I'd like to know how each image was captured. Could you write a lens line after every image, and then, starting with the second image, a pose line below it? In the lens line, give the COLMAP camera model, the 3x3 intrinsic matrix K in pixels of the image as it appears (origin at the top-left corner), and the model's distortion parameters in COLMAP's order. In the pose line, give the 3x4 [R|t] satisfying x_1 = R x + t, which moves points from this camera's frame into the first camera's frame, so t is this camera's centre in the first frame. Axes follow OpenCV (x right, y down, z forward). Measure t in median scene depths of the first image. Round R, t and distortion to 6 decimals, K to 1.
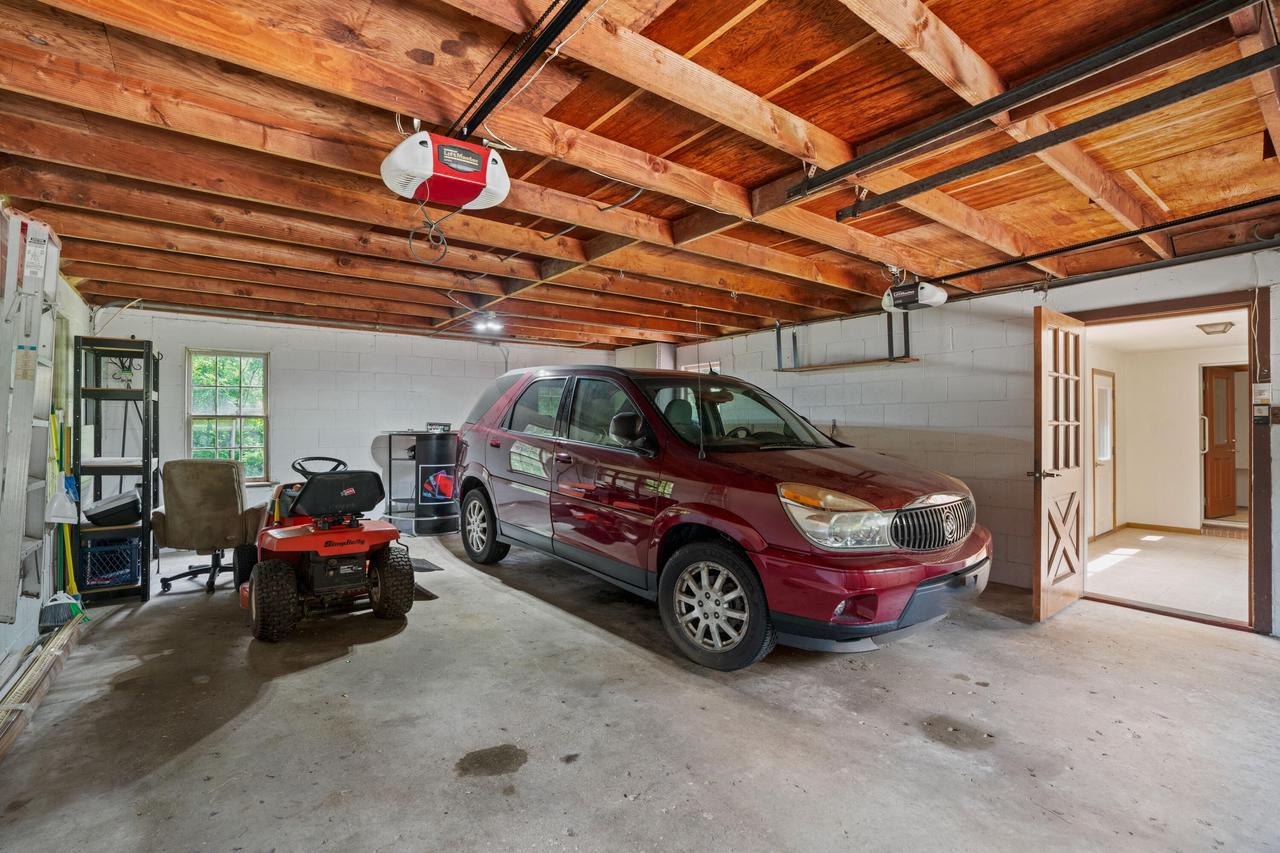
lens RADIAL K [[597.3, 0, 640.0], [0, 597.3, 426.5], [0, 0, 1]] dist [-0.046029, 0.000213]
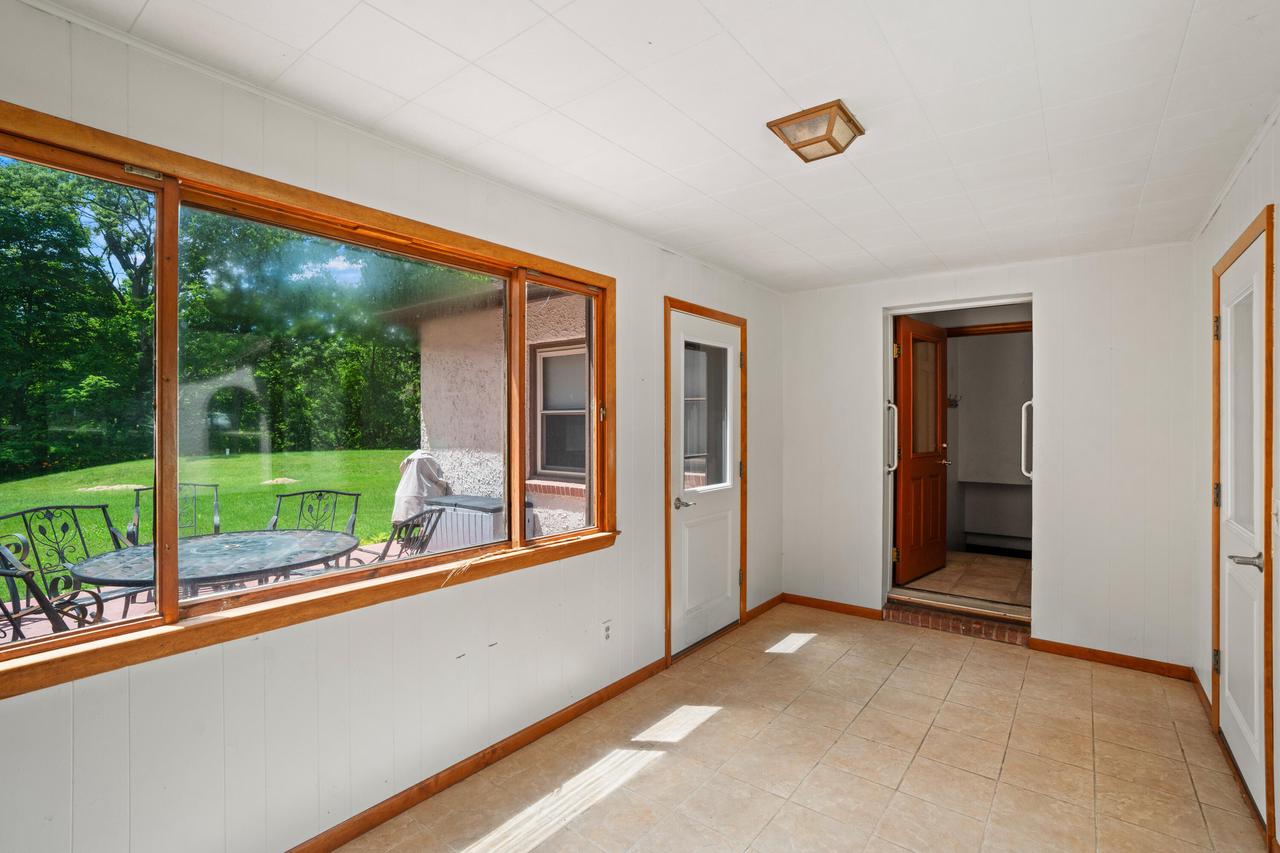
lens RADIAL K [[597.3, 0, 640.0], [0, 597.3, 426.5], [0, 0, 1]] dist [-0.046029, 0.000213]
pose [[0.965100, -0.001937, 0.261873, 0.586386], [0.000231, 0.999979, 0.006544, -0.001020], [-0.261880, -0.006255, 0.965080, 0.493066]]
